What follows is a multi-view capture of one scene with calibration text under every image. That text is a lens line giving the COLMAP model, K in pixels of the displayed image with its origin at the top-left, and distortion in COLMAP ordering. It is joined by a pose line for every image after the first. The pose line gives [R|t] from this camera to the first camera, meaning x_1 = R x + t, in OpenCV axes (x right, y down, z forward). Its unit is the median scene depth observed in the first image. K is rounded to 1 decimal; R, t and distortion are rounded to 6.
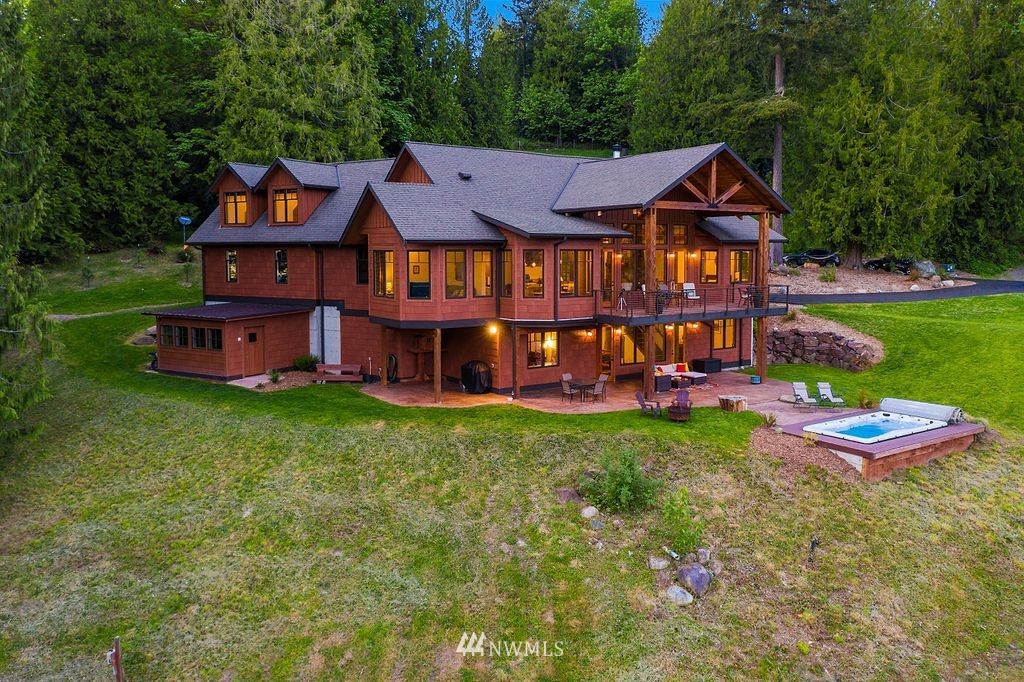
lens RADIAL K [[827.9, 0, 512.0], [0, 827.9, 341.0], [0, 0, 1]] dist [0.000224, -0.000257]
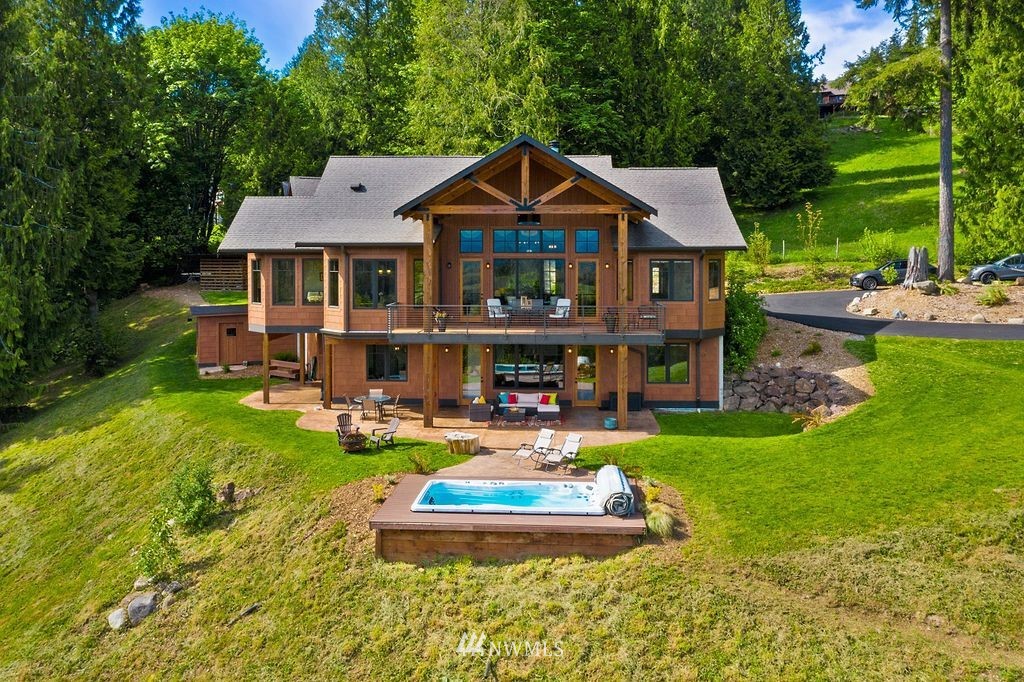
lens RADIAL K [[827.9, 0, 512.0], [0, 827.9, 341.0], [0, 0, 1]] dist [0.000224, -0.000257]
pose [[0.802588, 0.058088, -0.593699, 0.598693], [-0.063976, 0.997889, 0.011150, -0.030633], [0.593094, 0.029034, 0.804610, 0.262390]]
